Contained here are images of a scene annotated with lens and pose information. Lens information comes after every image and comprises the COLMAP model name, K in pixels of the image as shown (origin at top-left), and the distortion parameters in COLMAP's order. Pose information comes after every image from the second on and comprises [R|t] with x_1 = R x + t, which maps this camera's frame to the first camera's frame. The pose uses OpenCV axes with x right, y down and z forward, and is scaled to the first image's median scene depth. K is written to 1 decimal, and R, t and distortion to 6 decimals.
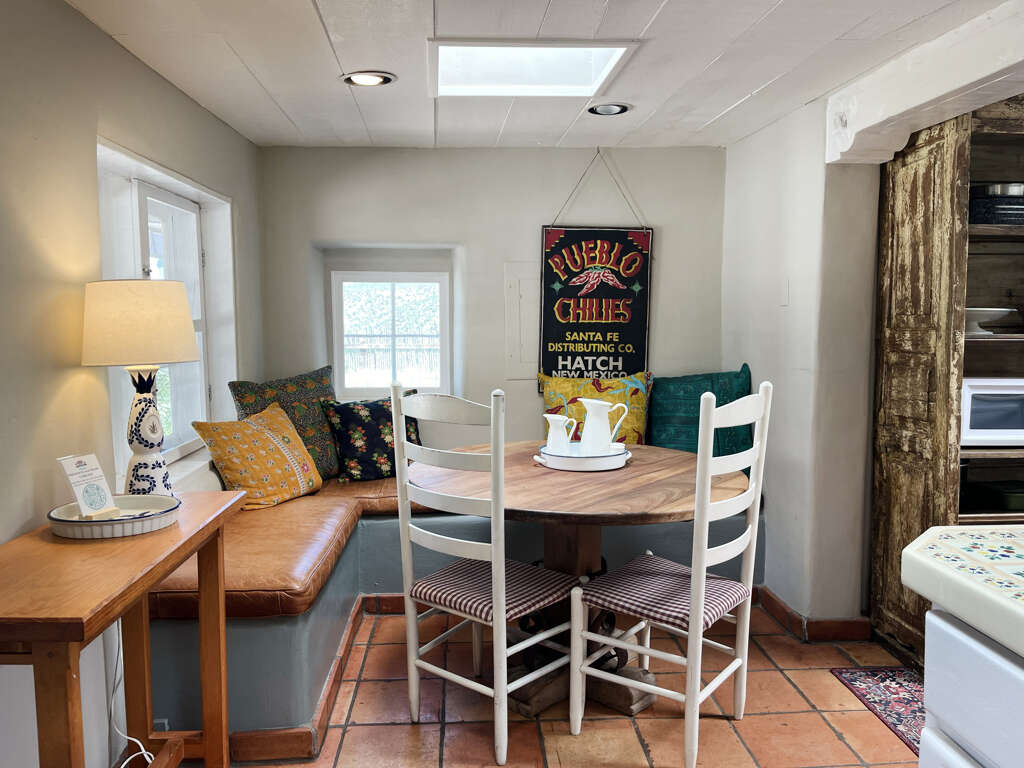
lens RADIAL K [[779.1, 0, 503.3], [0, 779.1, 385.7], [0, 0, 1]] dist [0.065840, -0.078733]
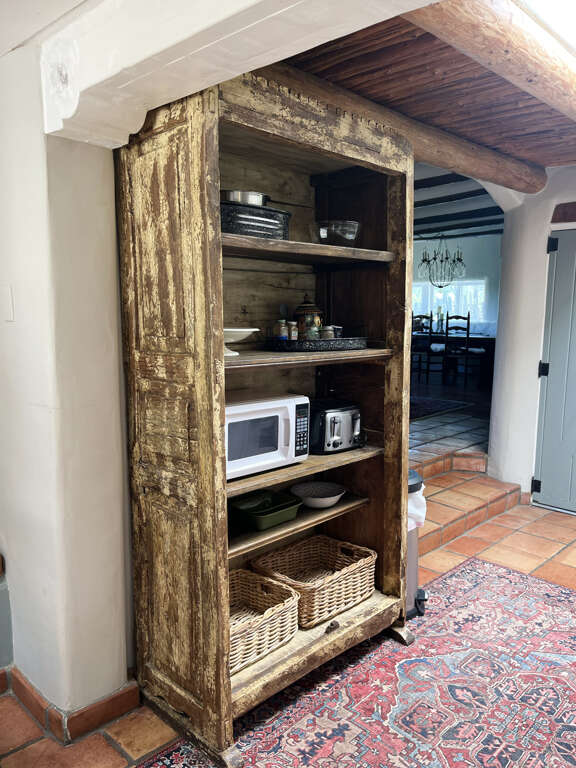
lens RADIAL K [[584.3, 0, 286.7], [0, 584.3, 386.6], [0, 0, 1]] dist [0.065840, -0.078733]
pose [[0.742213, -0.082539, 0.665062, 0.193919], [0.050779, 0.996460, 0.066998, -0.071960], [-0.668238, -0.015956, 0.743776, 0.443732]]
